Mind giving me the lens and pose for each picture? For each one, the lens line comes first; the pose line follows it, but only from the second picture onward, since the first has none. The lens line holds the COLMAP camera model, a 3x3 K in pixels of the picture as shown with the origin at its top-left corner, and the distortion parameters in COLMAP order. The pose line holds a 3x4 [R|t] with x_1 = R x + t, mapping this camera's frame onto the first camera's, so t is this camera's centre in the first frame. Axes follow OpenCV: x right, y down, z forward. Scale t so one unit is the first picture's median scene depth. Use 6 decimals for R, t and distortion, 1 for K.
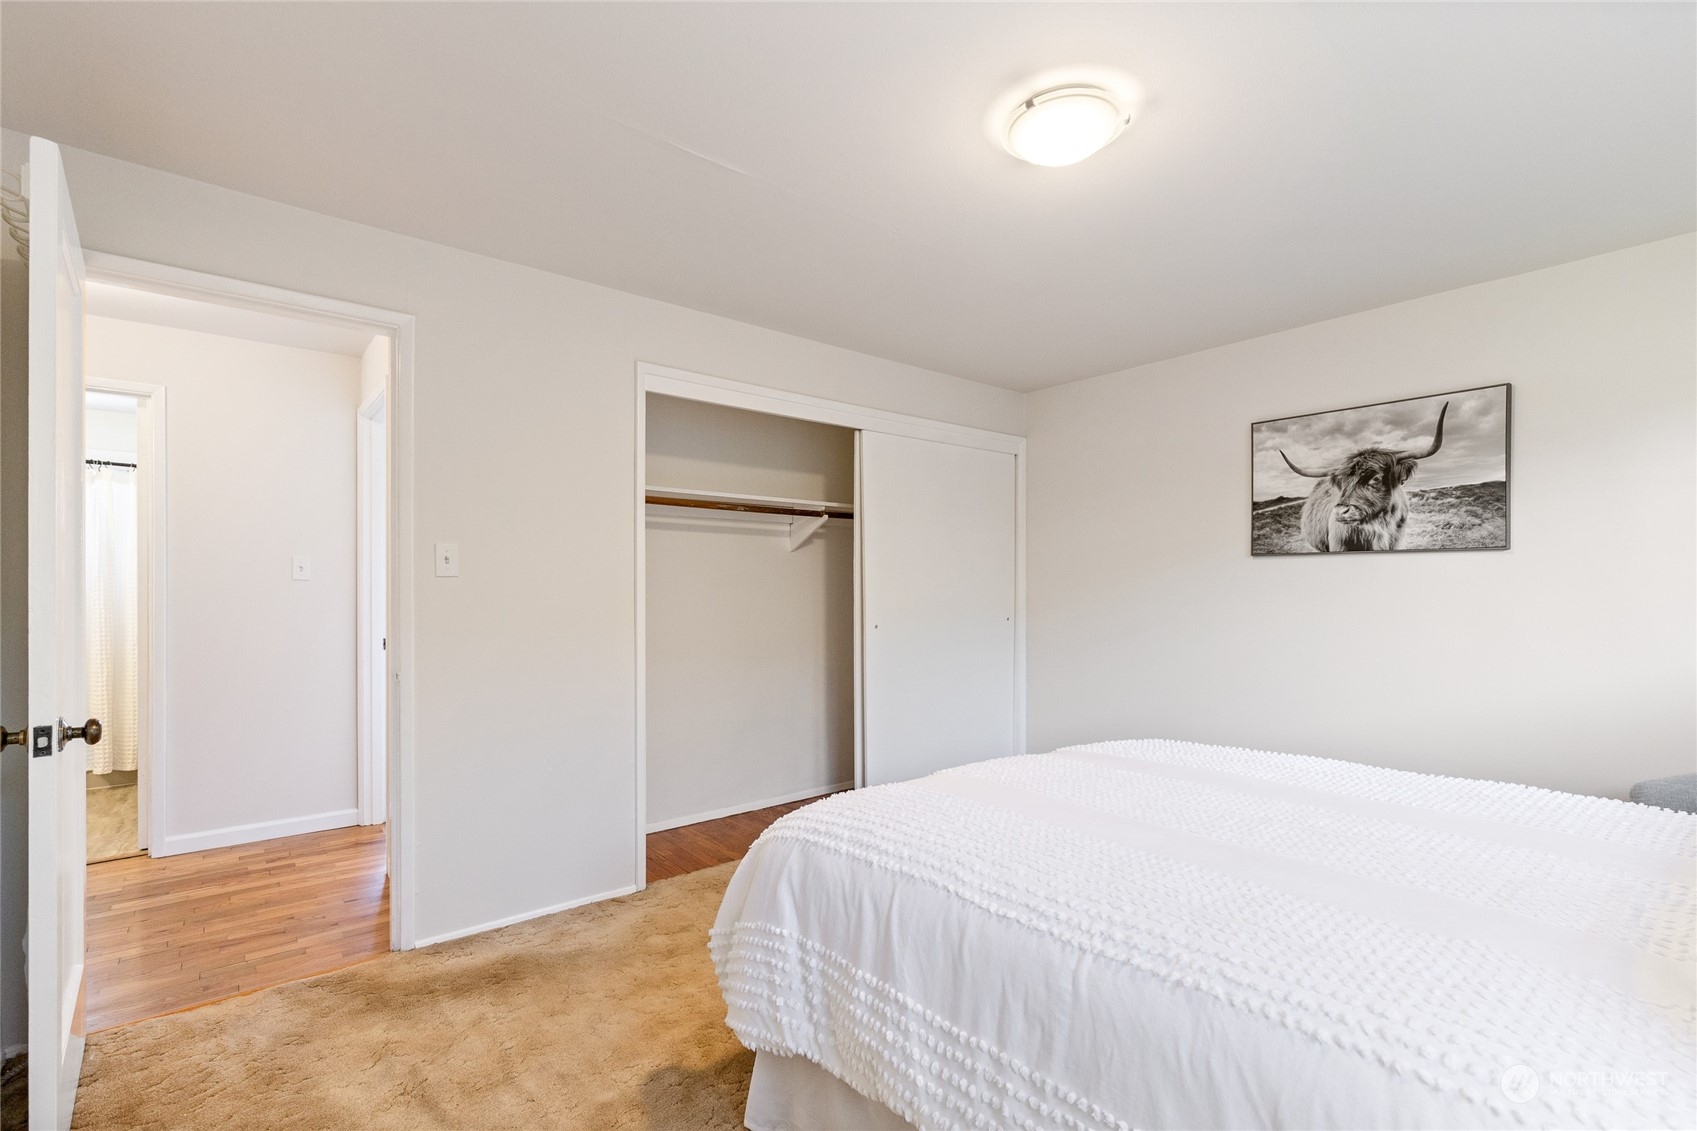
lens RADIAL K [[737.3, 0, 845.8], [0, 737.3, 583.6], [0, 0, 1]] dist [0.008235, -0.000804]
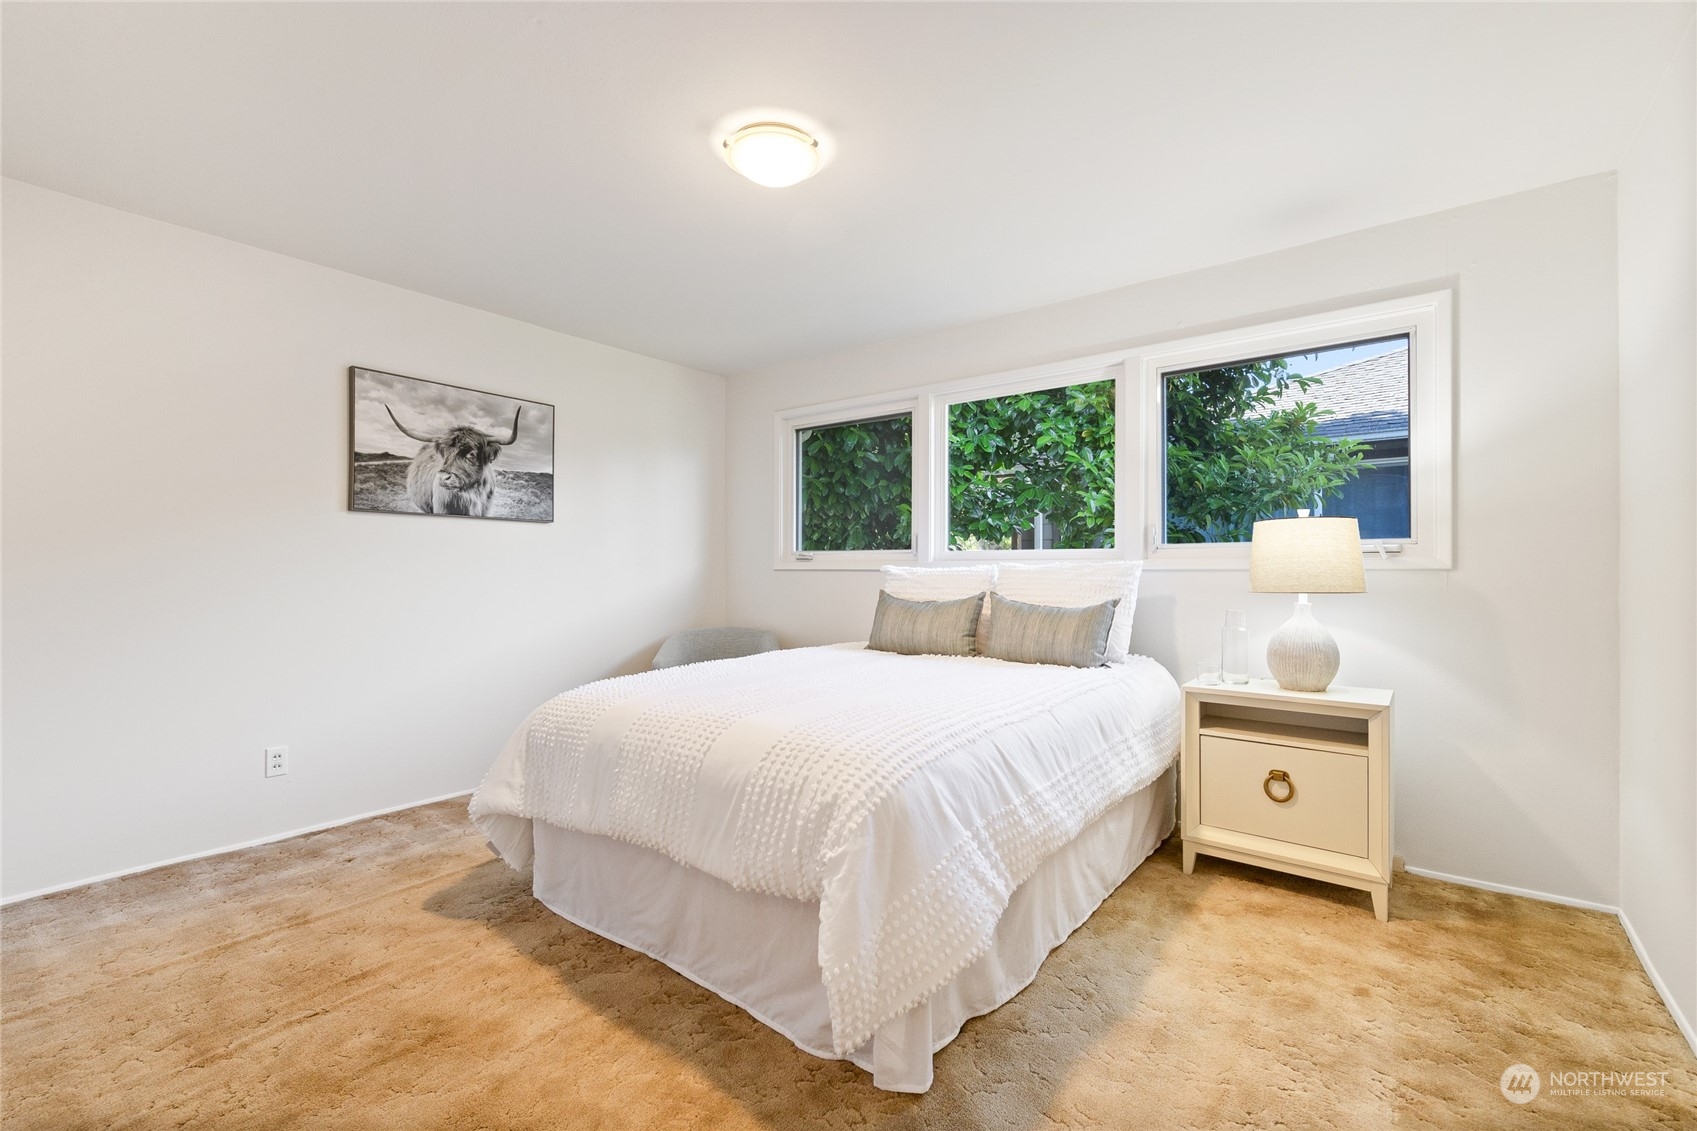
lens RADIAL K [[737.3, 0, 845.6], [0, 737.3, 564.1], [0, 0, 1]] dist [0.008235, -0.000804]
pose [[-0.207599, 0.006582, 0.978192, -0.526900], [-0.008545, 0.999927, -0.008541, 0.035043], [-0.978177, -0.010132, -0.207527, 0.655697]]
